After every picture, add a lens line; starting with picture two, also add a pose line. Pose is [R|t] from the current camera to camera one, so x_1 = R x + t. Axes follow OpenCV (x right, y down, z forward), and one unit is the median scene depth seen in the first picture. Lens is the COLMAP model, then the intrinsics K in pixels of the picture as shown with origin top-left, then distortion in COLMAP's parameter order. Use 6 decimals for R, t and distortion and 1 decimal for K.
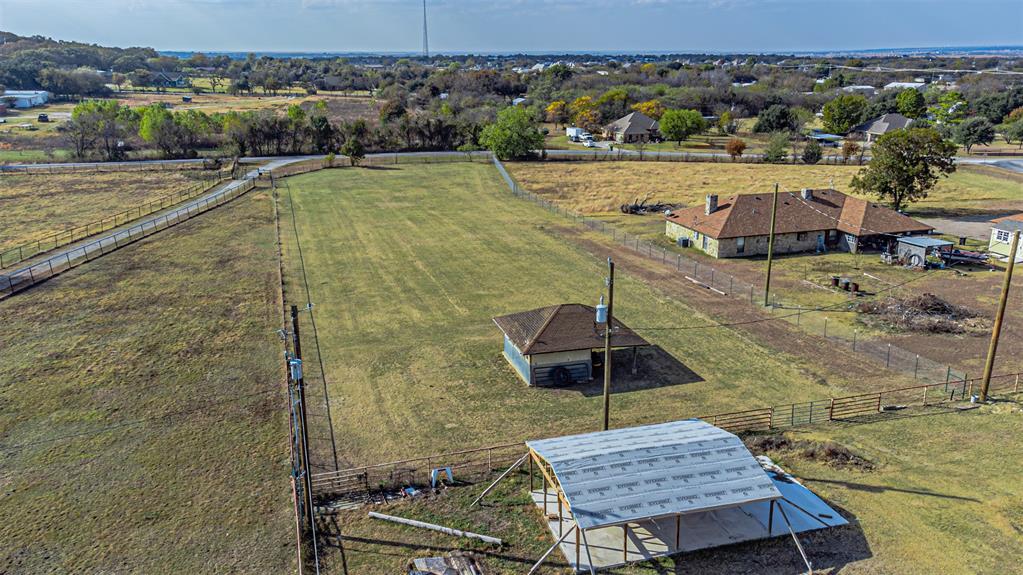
lens RADIAL K [[816.6, 0, 511.5], [0, 816.6, 287.5], [0, 0, 1]] dist [0.059688, 0.000495]
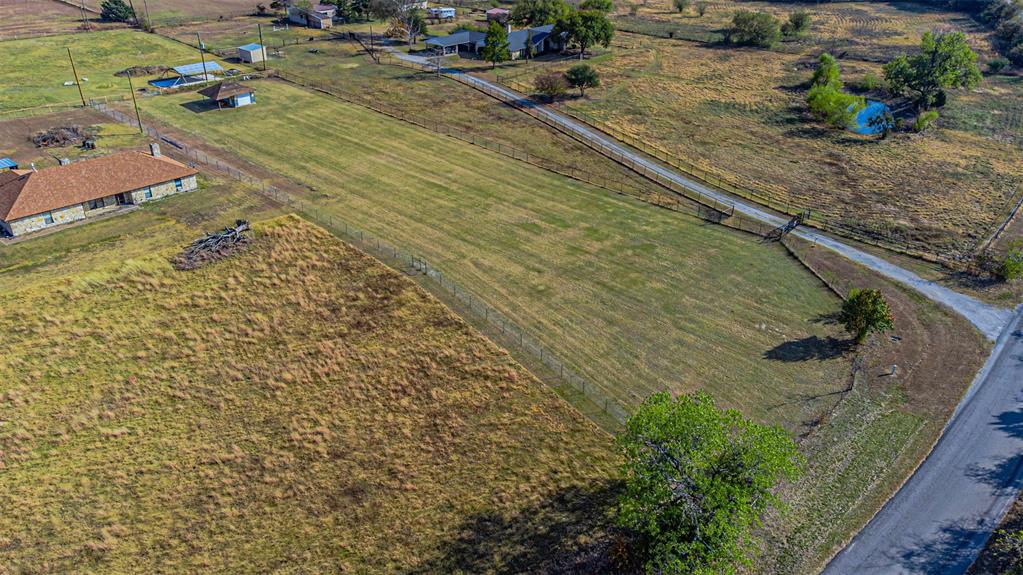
lens RADIAL K [[793.7, 0, 523.1], [0, 793.7, 284.6], [0, 0, 1]] dist [0.015545, 0.119789]
pose [[-0.857790, 0.232500, -0.458410, 0.399726], [-0.147908, 0.742472, 0.653344, -0.914507], [0.492259, 0.628235, -0.602497, 2.326237]]
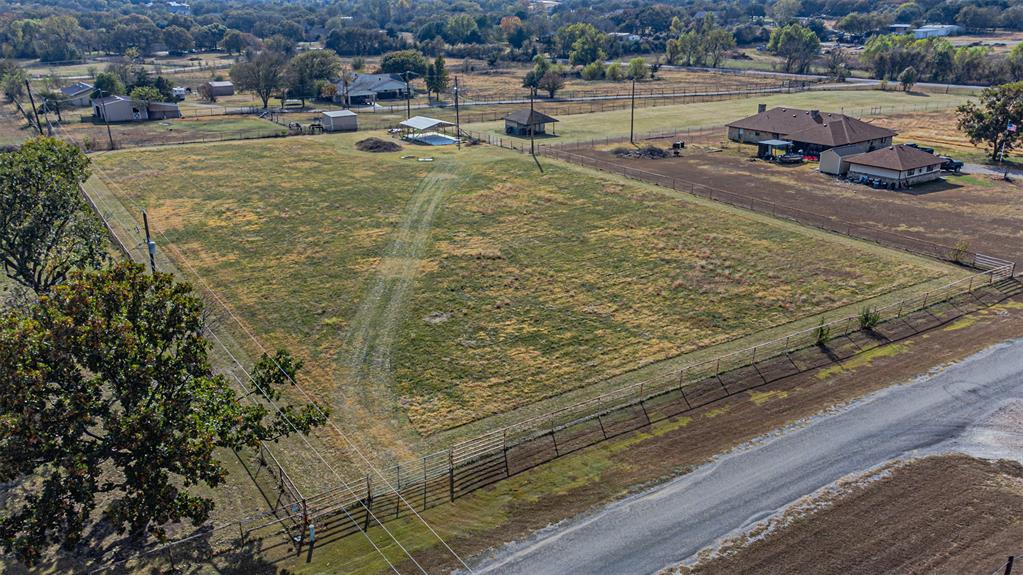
lens RADIAL K [[798.9, 0, 511.5], [0, 798.9, 287.5], [0, 0, 1]] dist [0.066641, 0.010055]
pose [[0.291060, 0.319984, -0.901606, 1.785620], [-0.251527, 0.934849, 0.250583, -0.048838], [0.923048, 0.153843, 0.352582, 0.028326]]
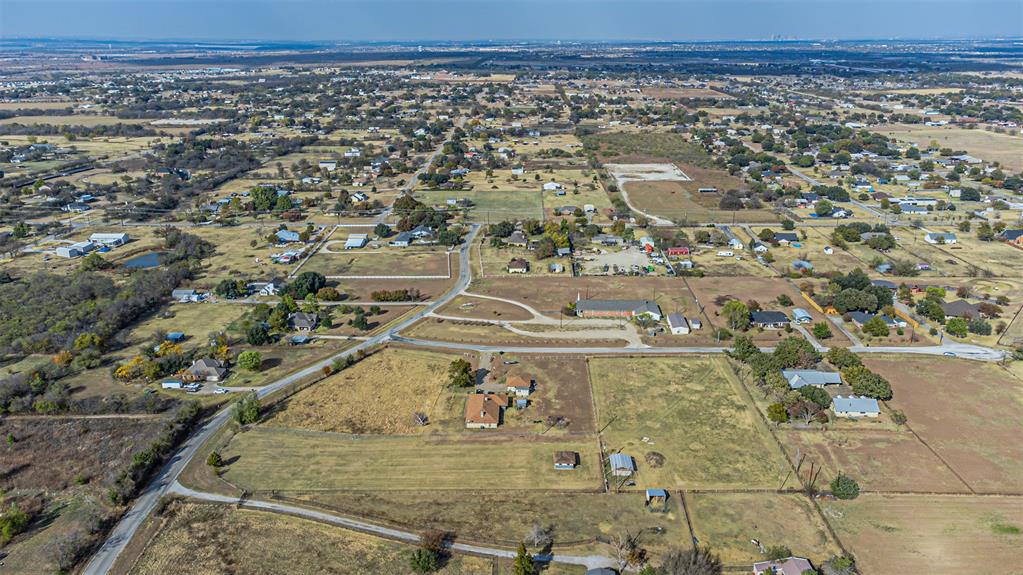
lens RADIAL K [[793.7, 0, 523.1], [0, 793.7, 284.6], [0, 0, 1]] dist [0.015545, 0.119789]
pose [[0.307325, -0.304940, 0.901423, -2.736455], [0.261391, 0.937880, 0.228156, -1.425250], [-0.915001, 0.165506, 0.367942, -0.522541]]
